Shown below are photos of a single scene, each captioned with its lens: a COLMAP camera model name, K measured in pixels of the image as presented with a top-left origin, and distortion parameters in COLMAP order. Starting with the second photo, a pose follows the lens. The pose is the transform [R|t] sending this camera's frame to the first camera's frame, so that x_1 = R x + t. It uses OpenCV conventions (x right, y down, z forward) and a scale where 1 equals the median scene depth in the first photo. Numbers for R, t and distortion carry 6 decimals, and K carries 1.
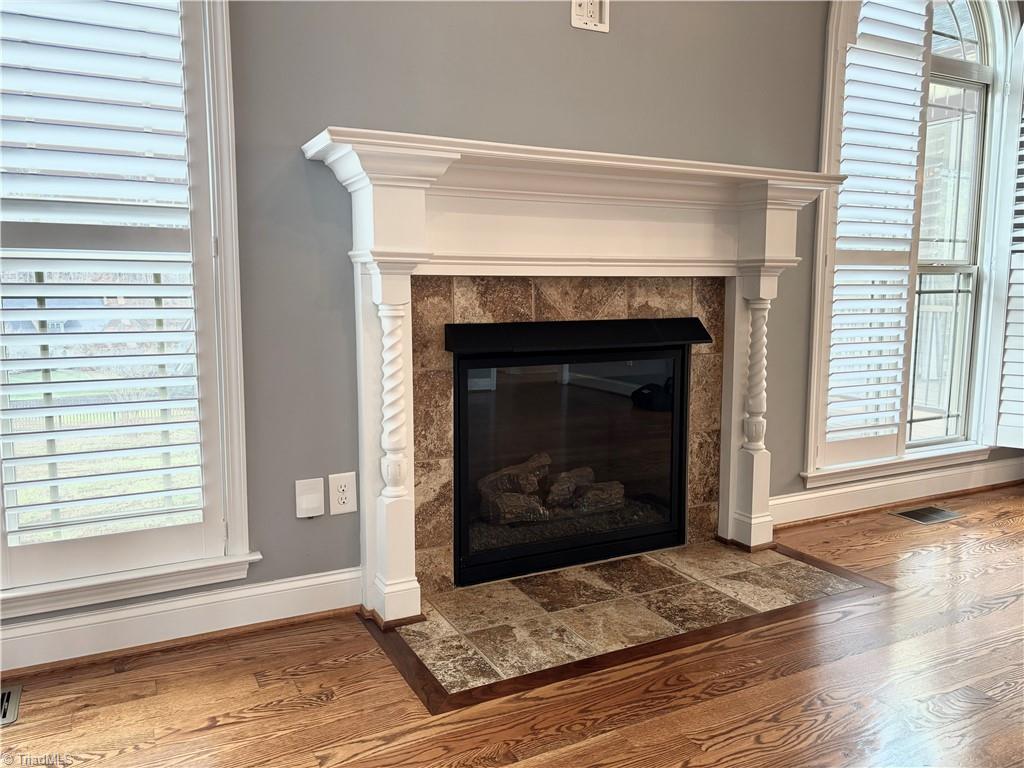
lens RADIAL K [[776.2, 0, 512.0], [0, 776.2, 384.0], [0, 0, 1]] dist [0.042828, -0.046289]
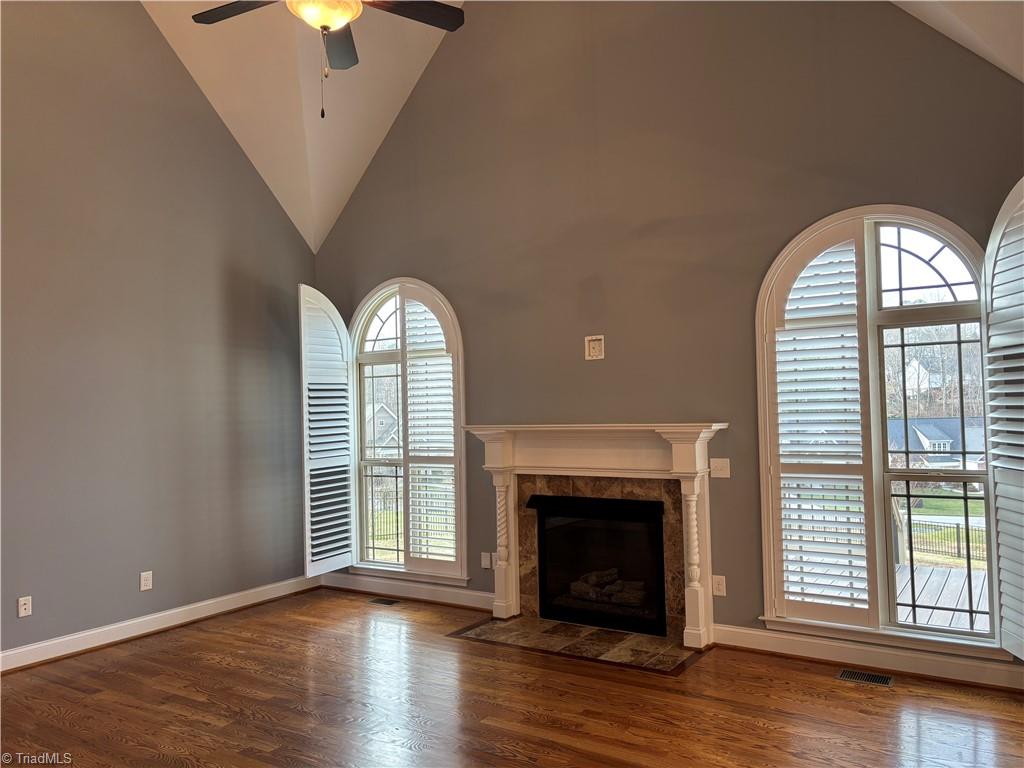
lens RADIAL K [[790.6, 0, 509.0], [0, 790.6, 369.7], [0, 0, 1]] dist [0.092724, -0.108666]
pose [[0.487334, -0.054850, -0.871491, 1.877883], [-0.086052, 0.990151, -0.110439, -0.172338], [0.868965, 0.128814, 0.477814, -0.226827]]
